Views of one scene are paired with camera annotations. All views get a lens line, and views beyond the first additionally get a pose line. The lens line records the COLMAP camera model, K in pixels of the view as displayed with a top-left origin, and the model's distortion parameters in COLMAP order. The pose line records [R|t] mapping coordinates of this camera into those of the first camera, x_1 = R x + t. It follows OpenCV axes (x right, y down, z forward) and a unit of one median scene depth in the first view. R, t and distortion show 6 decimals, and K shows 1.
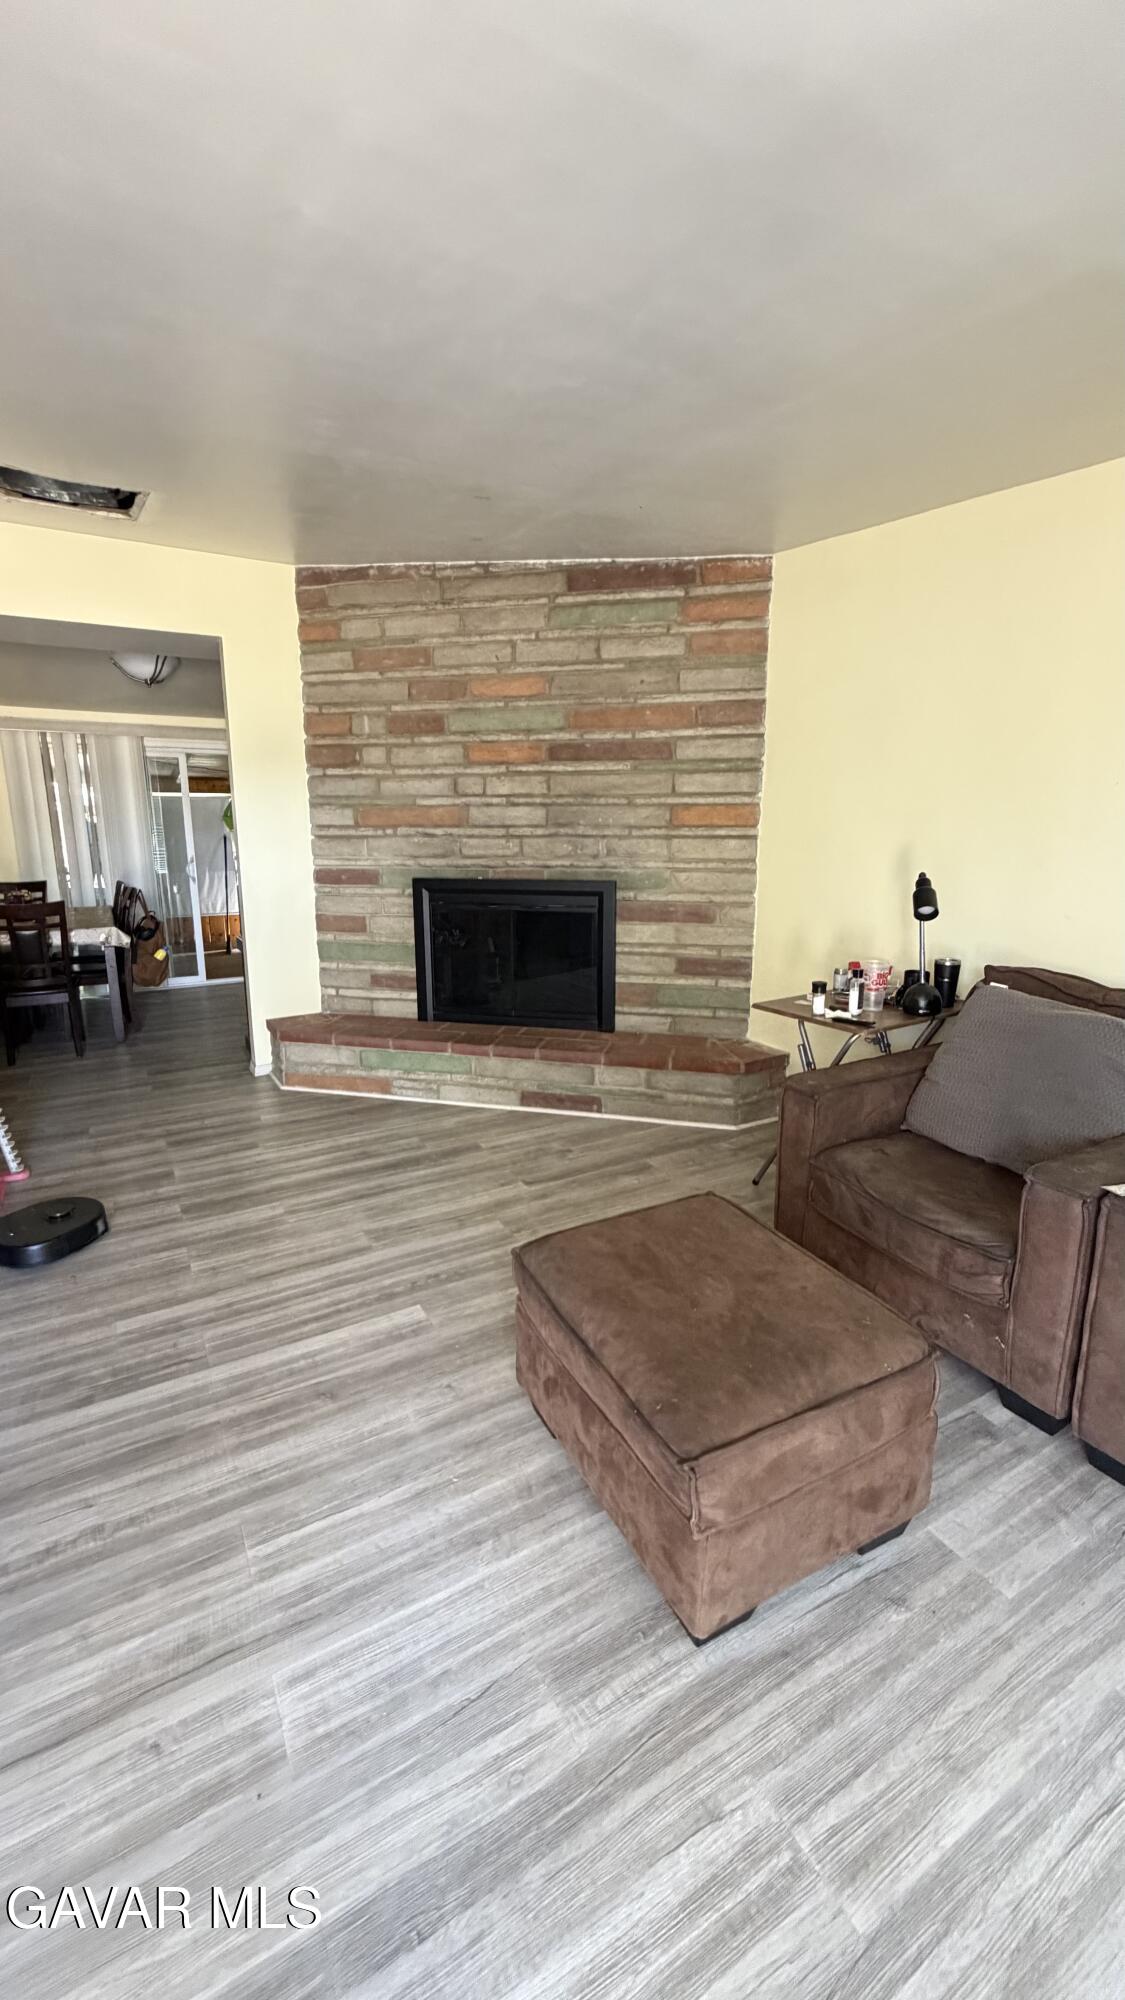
lens RADIAL K [[801.0, 0, 557.6], [0, 801.0, 999.7], [0, 0, 1]] dist [0.001527, 0.000158]
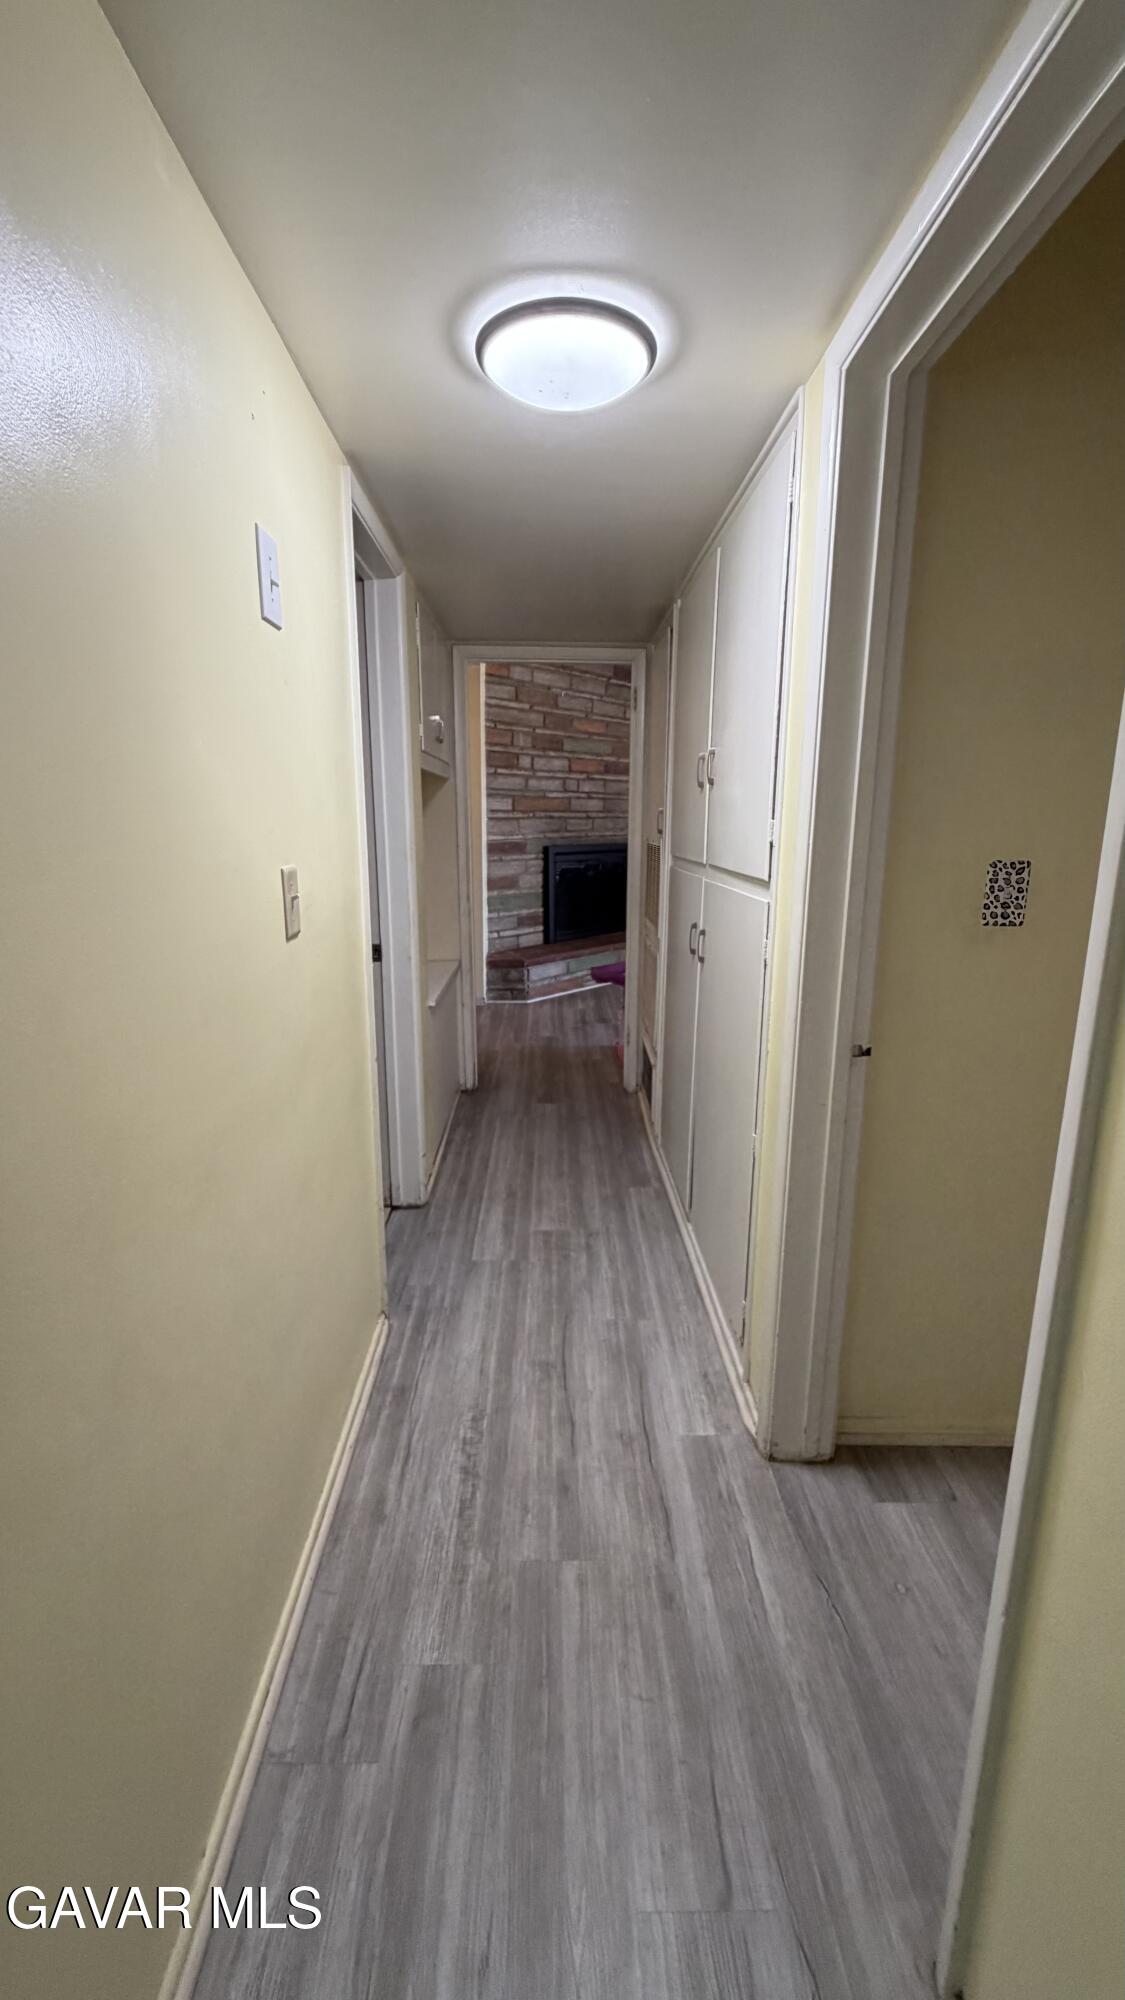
lens RADIAL K [[801.0, 0, 561.4], [0, 801.0, 997.1], [0, 0, 1]] dist [0.001527, 0.000158]
pose [[0.481312, -0.192909, 0.855058, -1.503847], [0.179606, 0.976490, 0.119205, -0.052150], [-0.857951, 0.096199, 0.504644, 0.260424]]
